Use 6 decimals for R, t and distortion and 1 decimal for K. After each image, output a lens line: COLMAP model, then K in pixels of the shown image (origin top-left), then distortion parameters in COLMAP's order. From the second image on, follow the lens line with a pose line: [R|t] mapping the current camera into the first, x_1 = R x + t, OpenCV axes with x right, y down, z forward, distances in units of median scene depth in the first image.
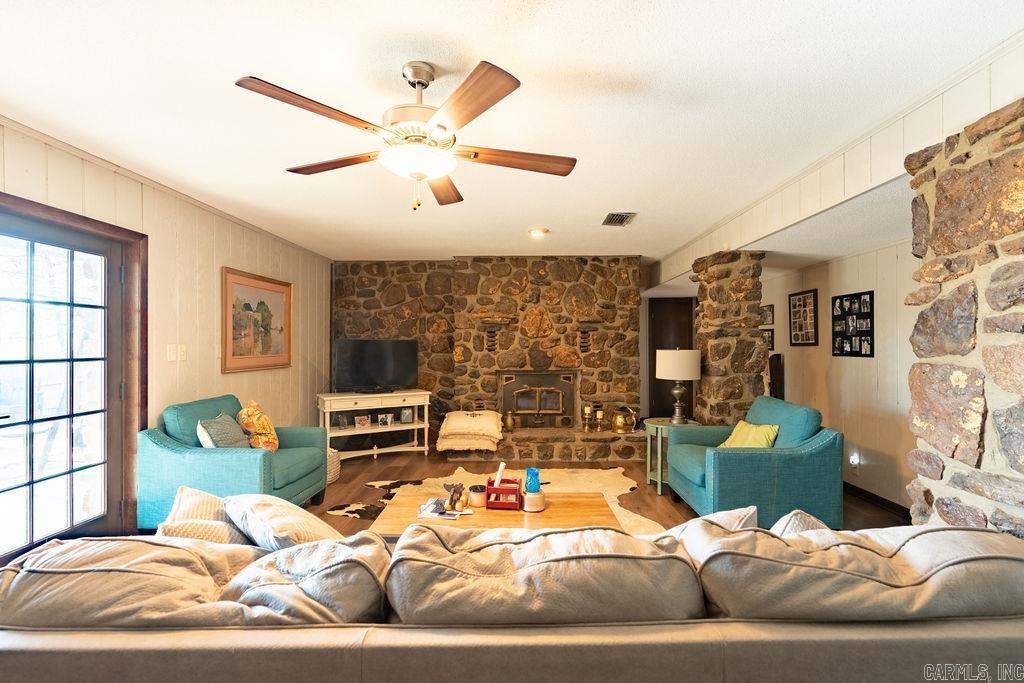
lens RADIAL K [[458.6, 0, 514.5], [0, 458.6, 345.1], [0, 0, 1]] dist [-0.007423, 0.002544]
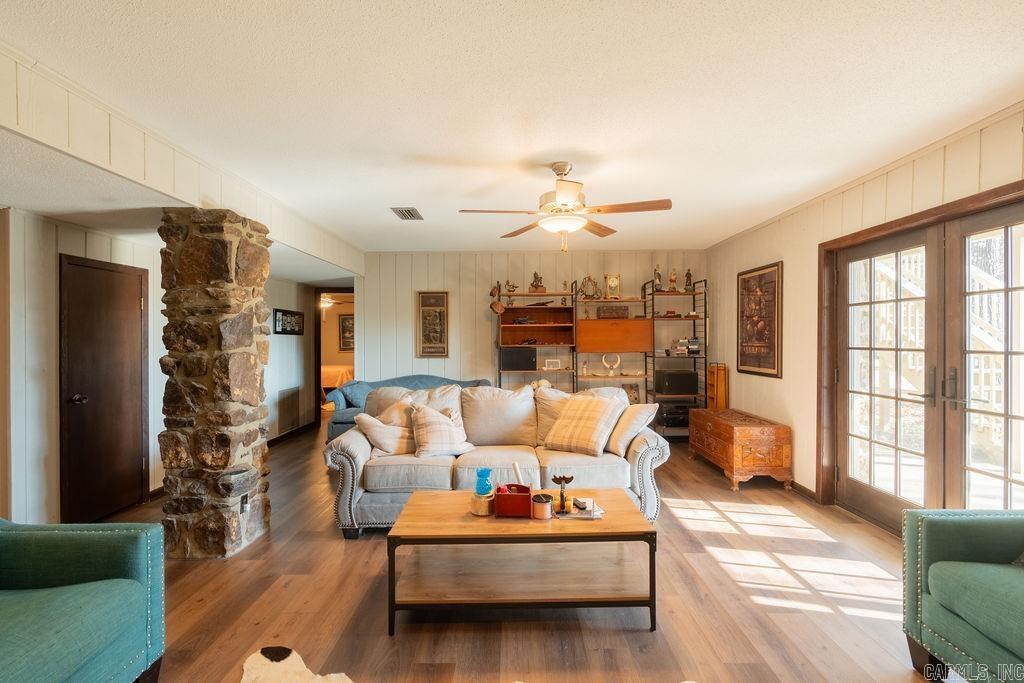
lens RADIAL K [[458.6, 0, 512.9], [0, 458.6, 342.2], [0, 0, 1]] dist [-0.007423, 0.002544]
pose [[-0.999948, 0.004385, 0.009251, -0.054994], [0.004372, 0.999990, -0.001337, 0.012122], [-0.009256, -0.001296, -0.999956, 2.765369]]
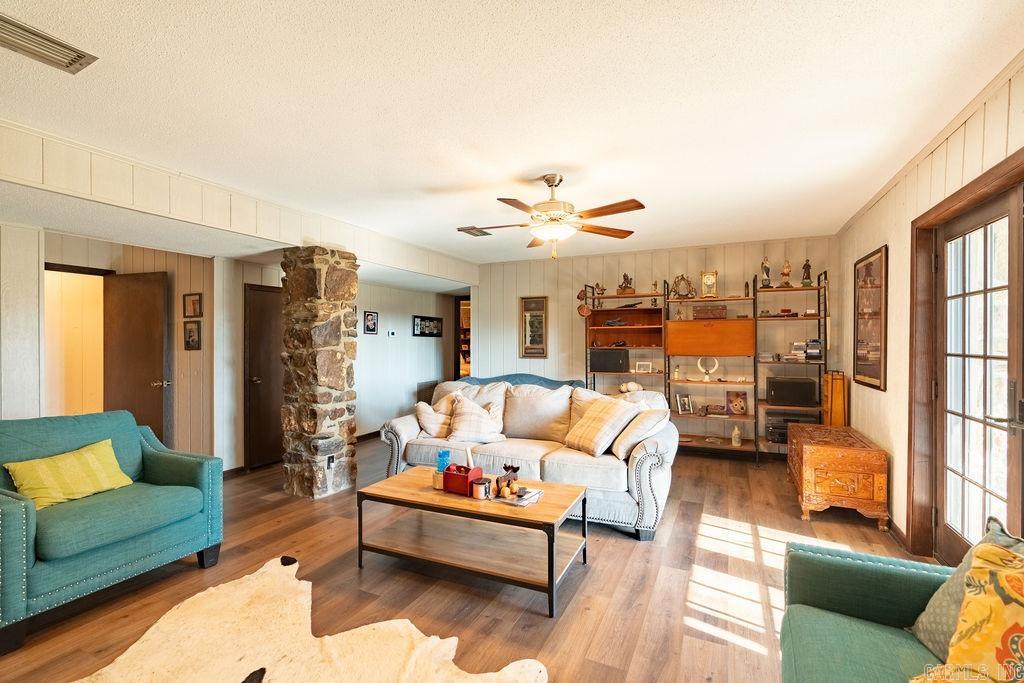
lens RADIAL K [[458.6, 0, 514.4], [0, 458.6, 343.3], [0, 0, 1]] dist [-0.007423, 0.002544]
pose [[-0.903637, -0.001459, 0.428297, -0.868566], [-0.002999, 0.999991, -0.002921, 0.013188], [-0.428289, -0.003924, -0.903633, 2.755699]]
